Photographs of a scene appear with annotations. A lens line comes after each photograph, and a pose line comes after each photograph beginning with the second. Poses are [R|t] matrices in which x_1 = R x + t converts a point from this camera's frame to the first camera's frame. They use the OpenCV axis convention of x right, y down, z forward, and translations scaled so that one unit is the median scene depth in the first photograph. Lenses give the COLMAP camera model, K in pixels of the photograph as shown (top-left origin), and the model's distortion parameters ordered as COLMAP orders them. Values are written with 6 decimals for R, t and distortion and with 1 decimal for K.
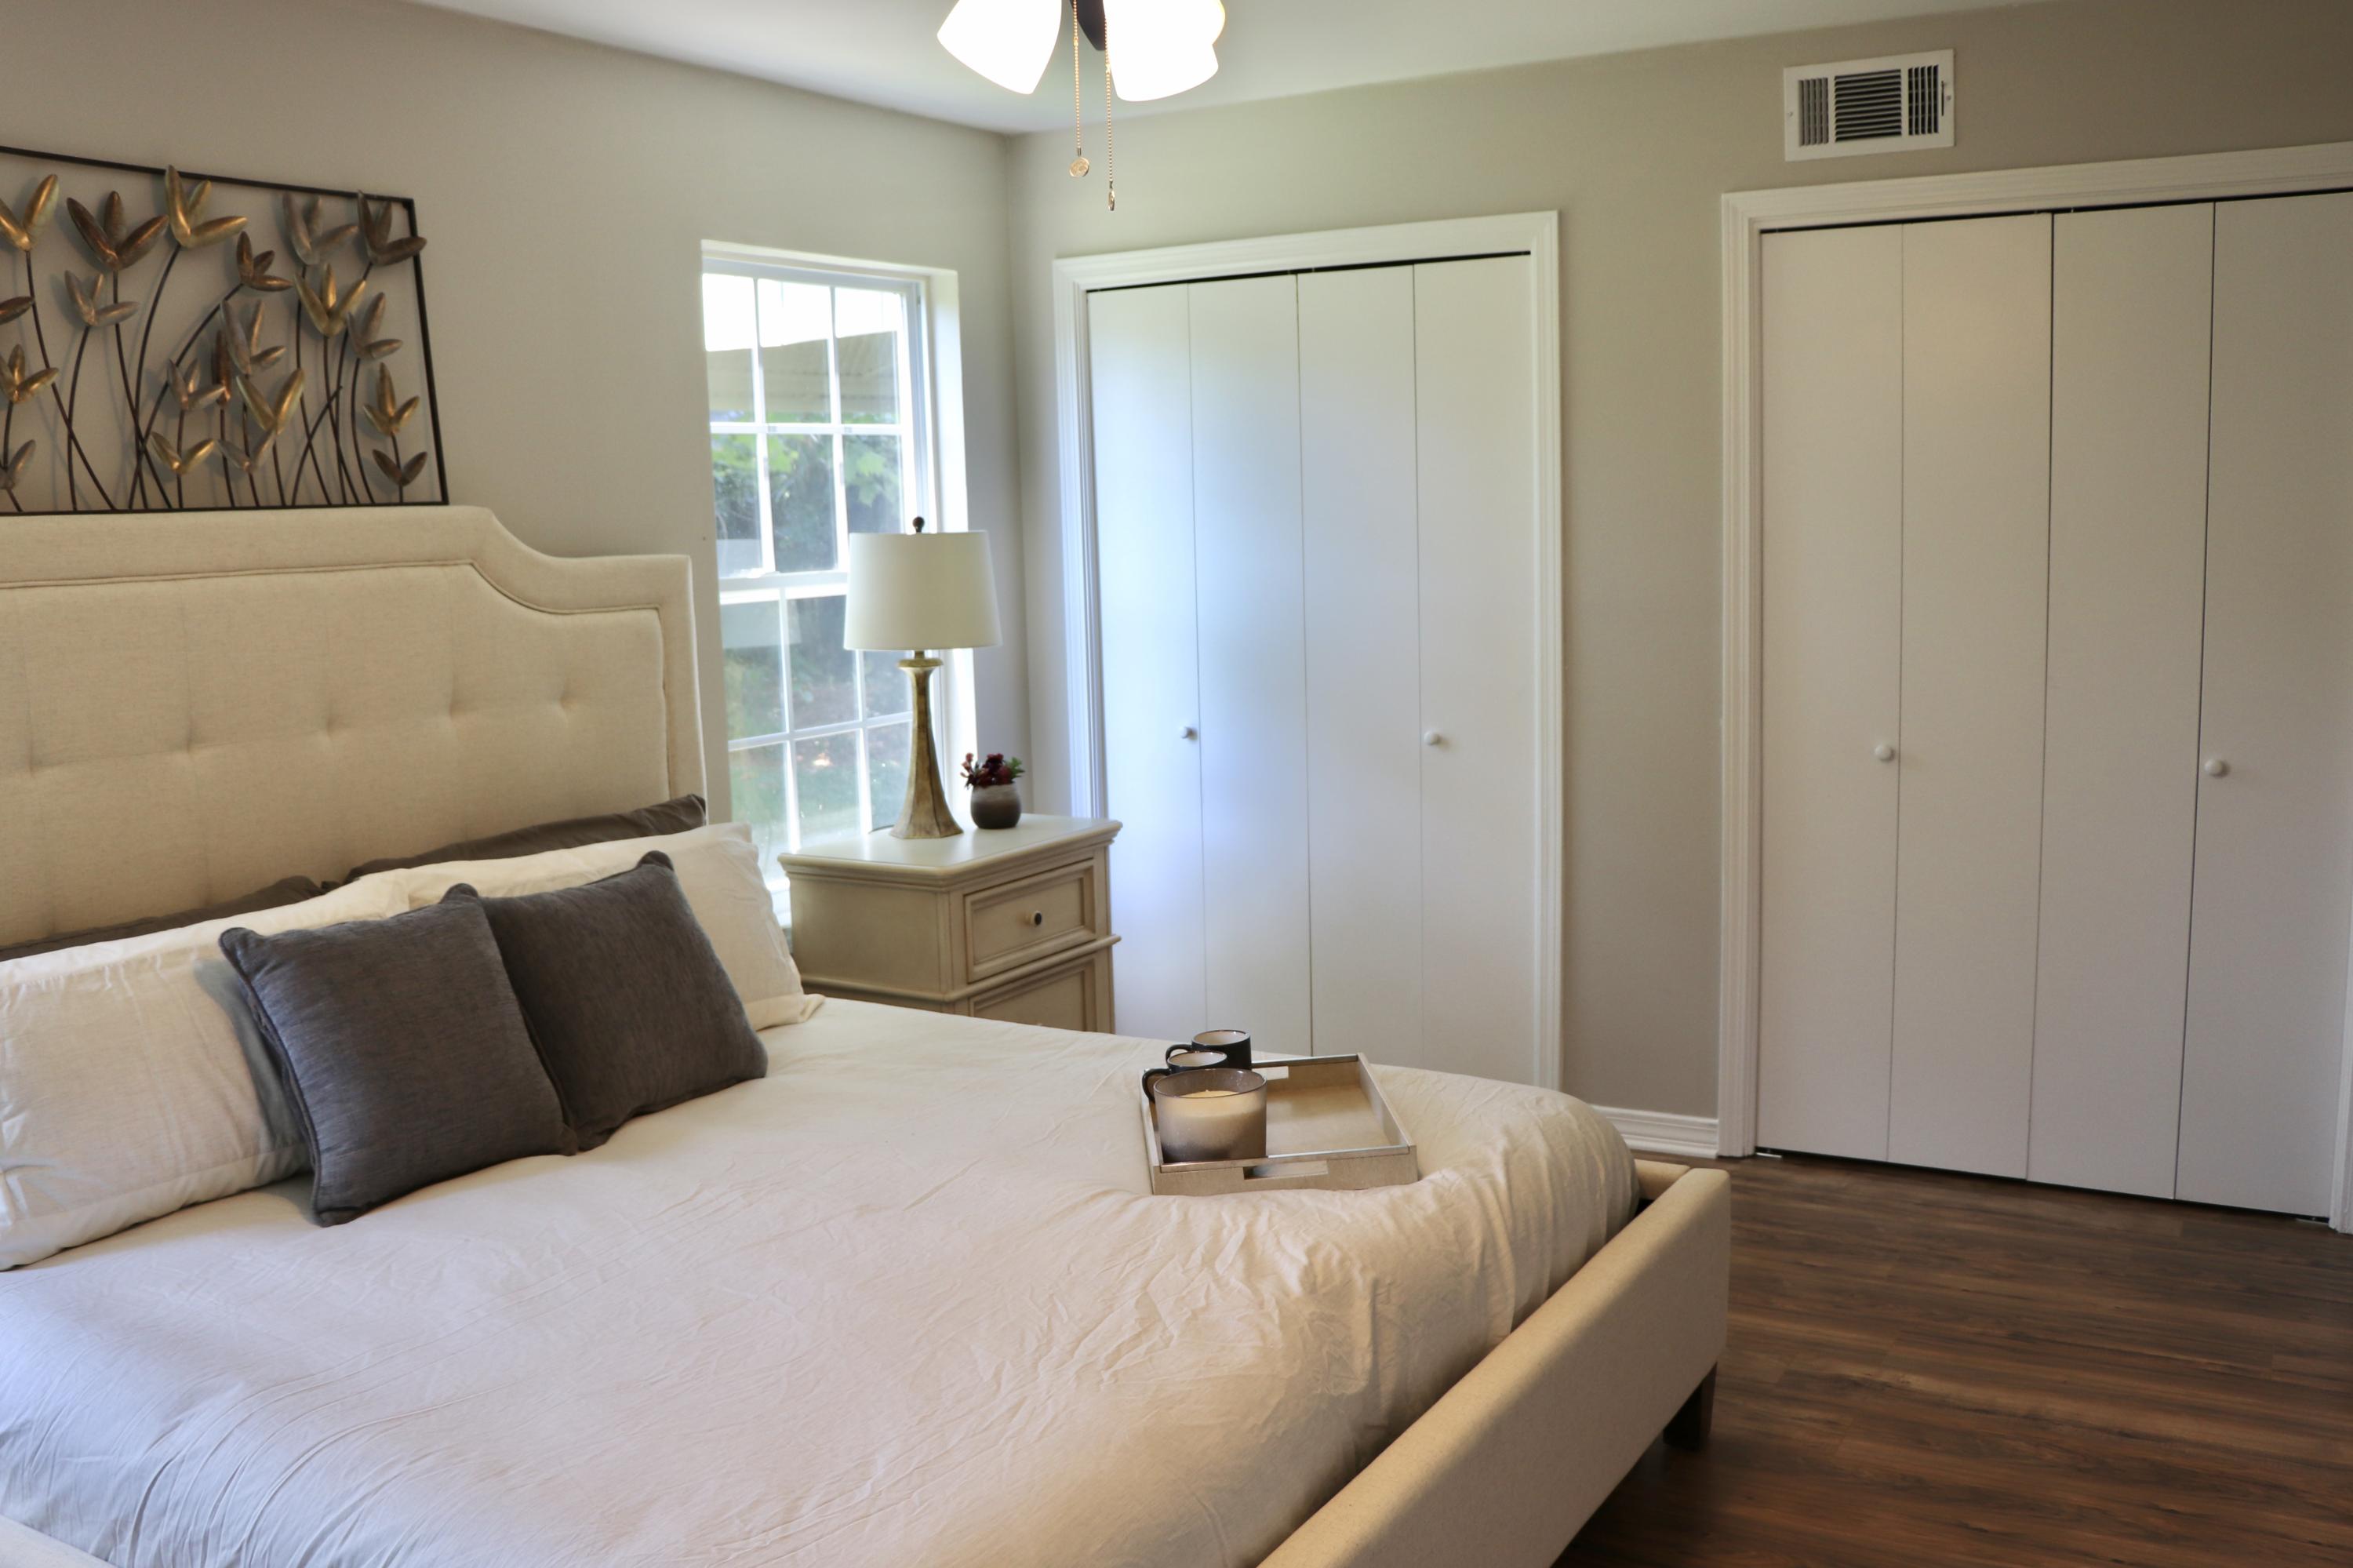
lens RADIAL K [[2001.4, 0, 1267.4], [0, 2001.4, 787.7], [0, 0, 1]] dist [-0.196833, 0.177396]
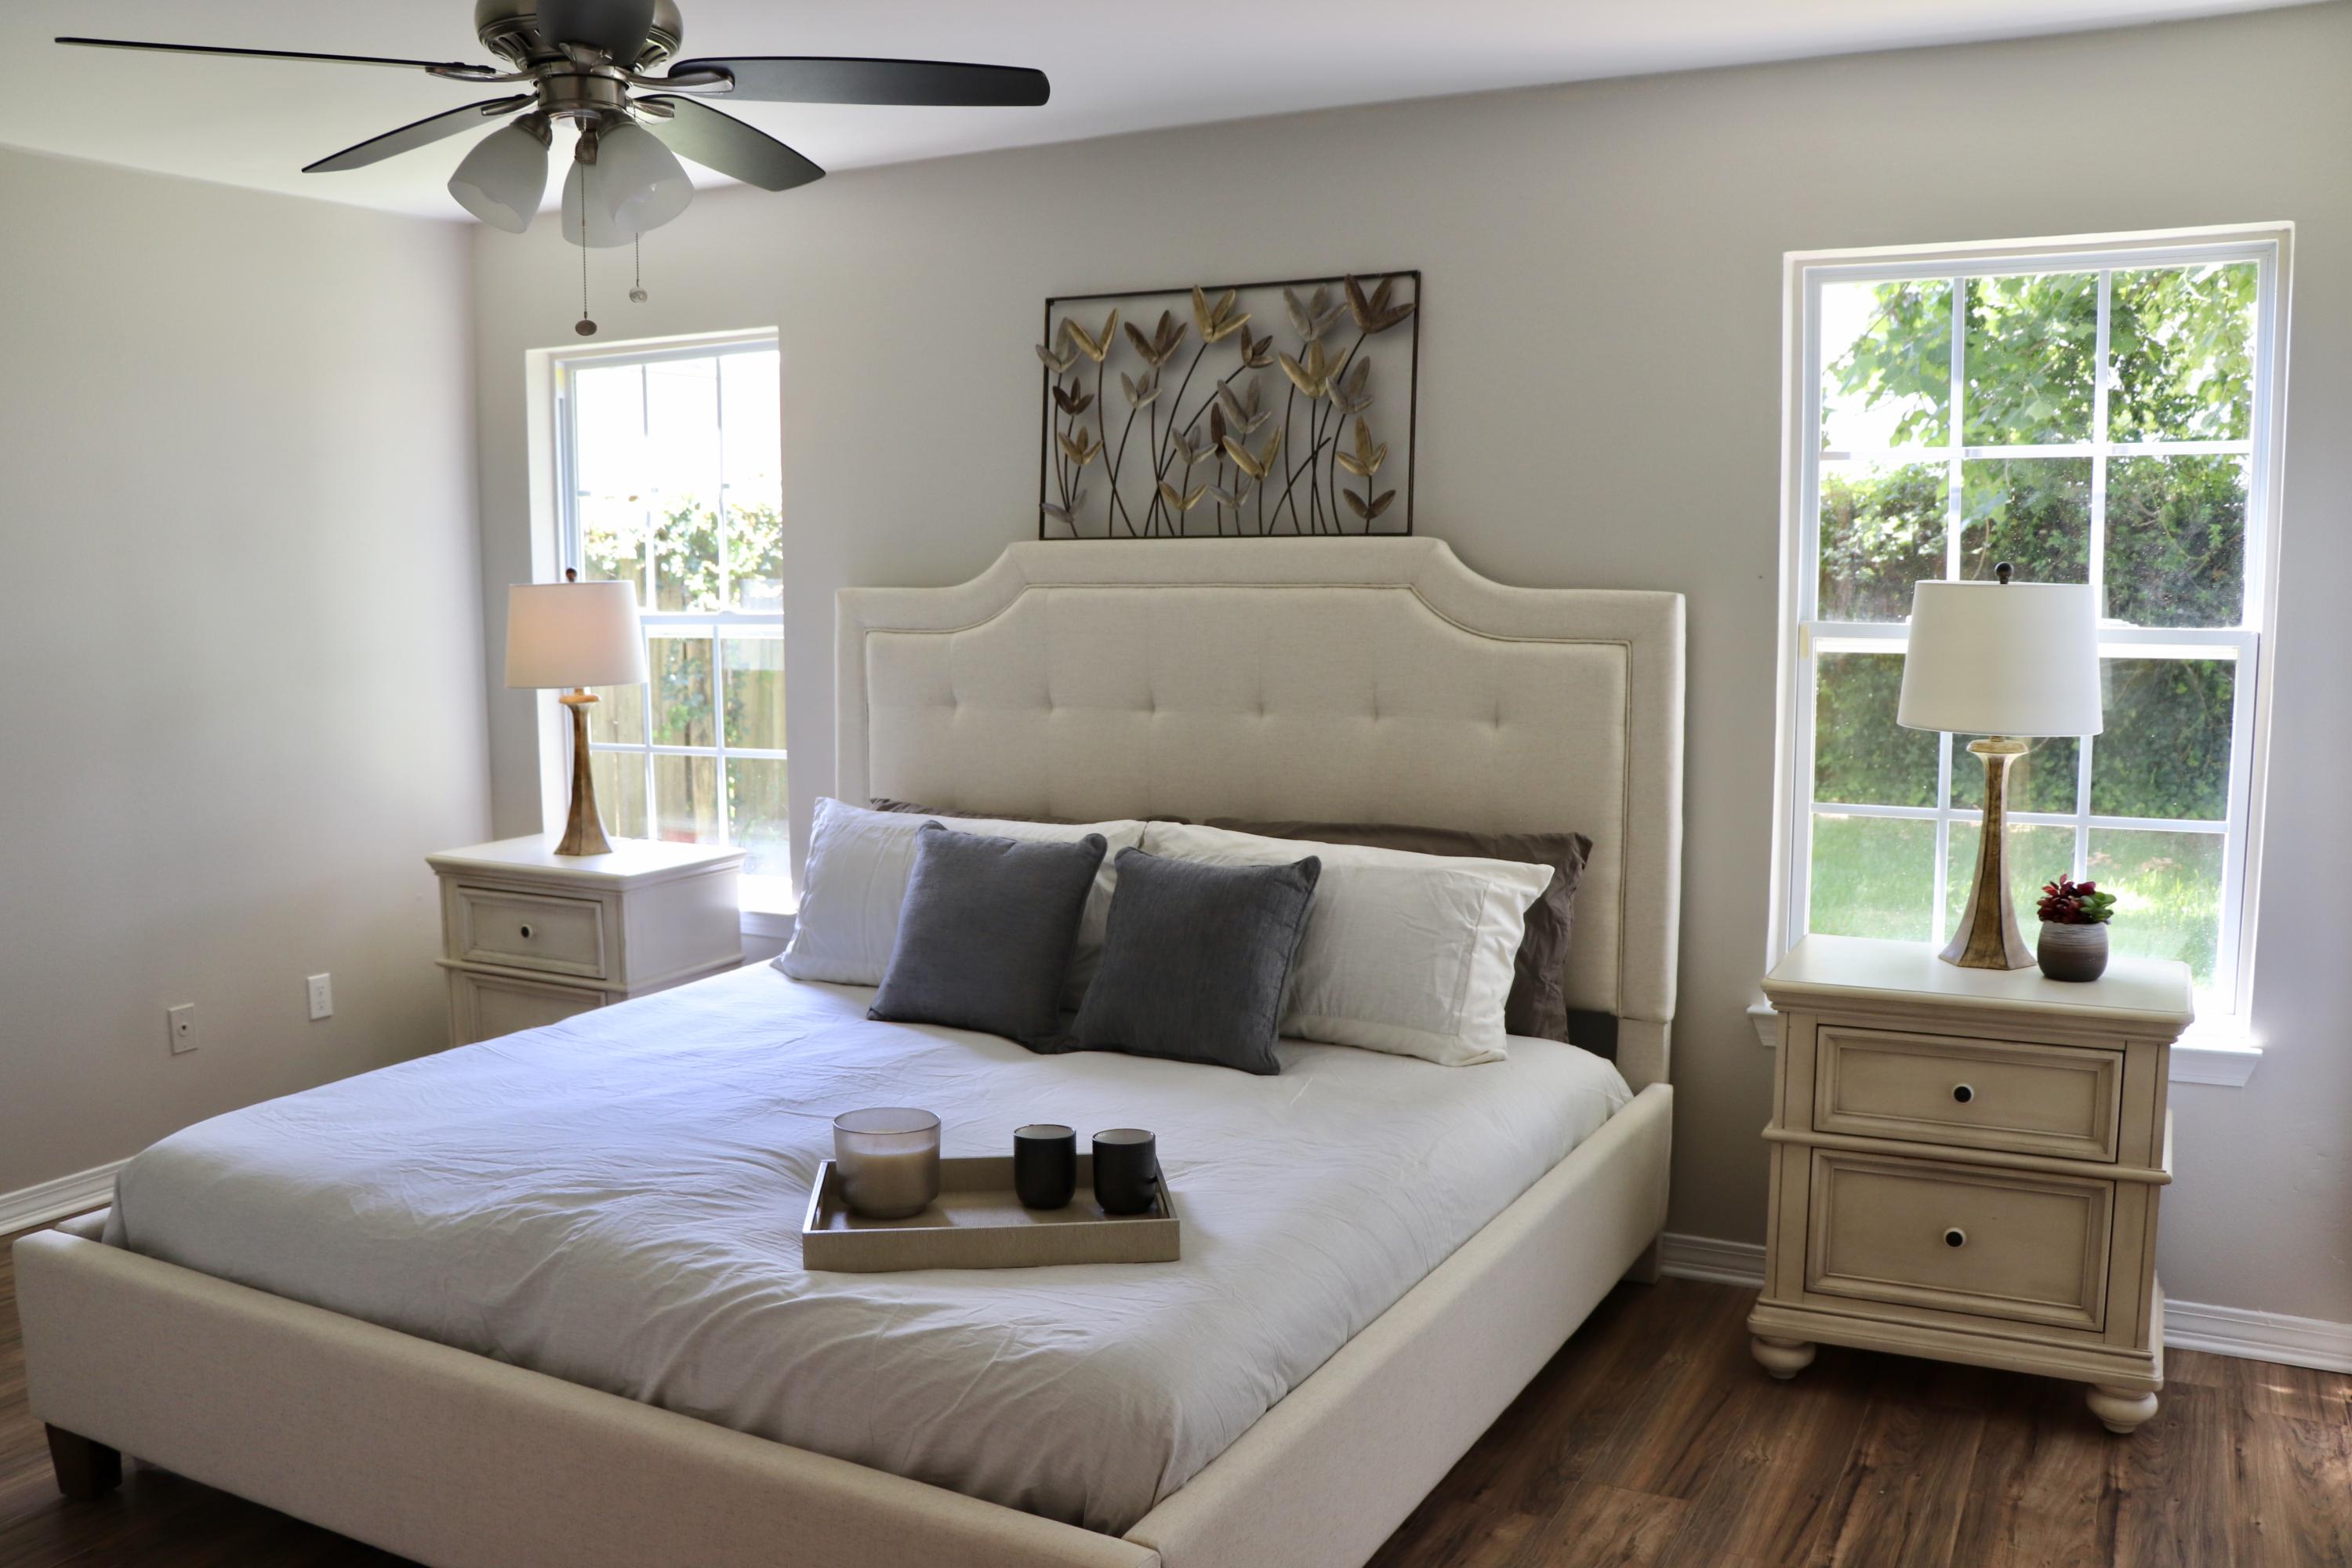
lens RADIAL K [[2000.5, 0, 1266.8], [0, 2000.5, 787.7], [0, 0, 1]] dist [-0.196833, 0.177396]
pose [[0.059987, 0.134898, -0.989042, 0.788195], [-0.136793, 0.982589, 0.125722, -0.142671], [0.988782, 0.127752, 0.077395, 0.884854]]
